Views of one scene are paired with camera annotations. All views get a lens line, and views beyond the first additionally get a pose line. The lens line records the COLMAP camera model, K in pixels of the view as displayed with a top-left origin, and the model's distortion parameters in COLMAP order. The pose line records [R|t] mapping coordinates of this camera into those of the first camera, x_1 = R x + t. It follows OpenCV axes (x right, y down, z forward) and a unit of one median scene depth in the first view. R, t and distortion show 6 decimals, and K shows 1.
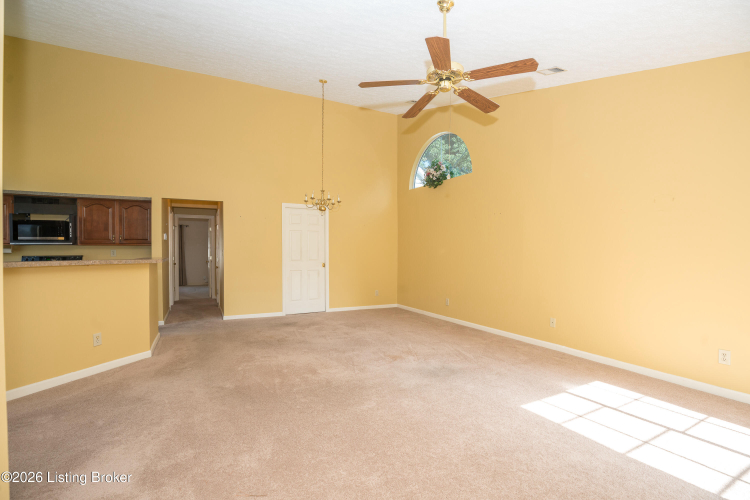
lens RADIAL K [[348.7, 0, 374.0], [0, 348.7, 252.7], [0, 0, 1]] dist [-0.024941, 0.000349]
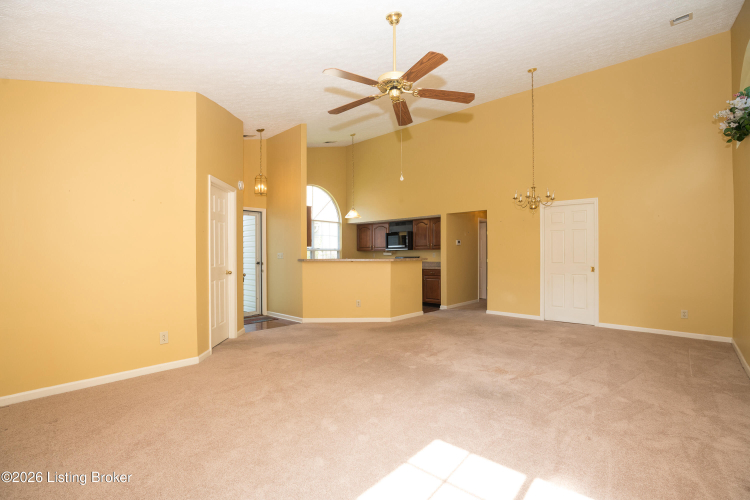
lens RADIAL K [[348.7, 0, 374.0], [0, 348.7, 252.7], [0, 0, 1]] dist [-0.024941, 0.000349]
pose [[0.339638, -0.006592, -0.940533, 0.575324], [0.000917, 0.999977, -0.006678, 0.001133], [0.940556, 0.001406, 0.339637, 0.286165]]
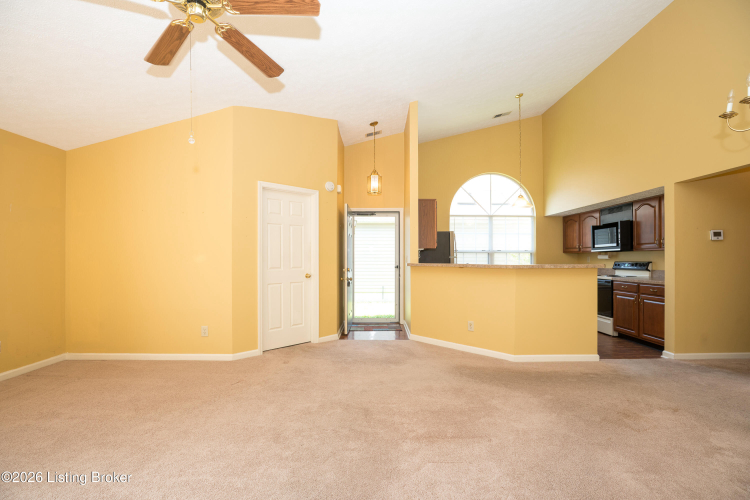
lens RADIAL K [[348.7, 0, 374.0], [0, 348.7, 252.7], [0, 0, 1]] dist [-0.024941, 0.000349]
pose [[-0.460725, -0.015136, -0.887414, 0.320090], [-0.002128, 0.999871, -0.015949, 0.000517], [0.887540, -0.005459, -0.460698, 0.793485]]
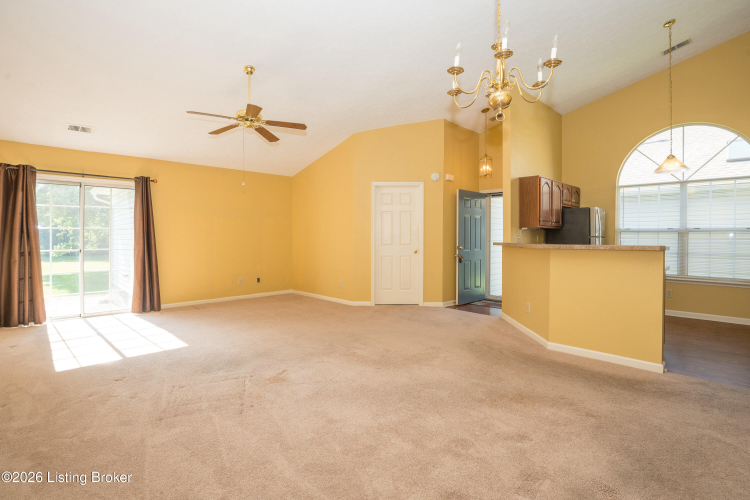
lens RADIAL K [[366.9, 0, 375.0], [0, 366.9, 239.9], [0, 0, 1]] dist [-0.024352, 0.000055]
pose [[-0.959558, -0.006045, -0.281448, 0.058797], [-0.008485, 0.999936, 0.007451, 0.001144], [0.281385, 0.009538, -0.959548, 1.317740]]
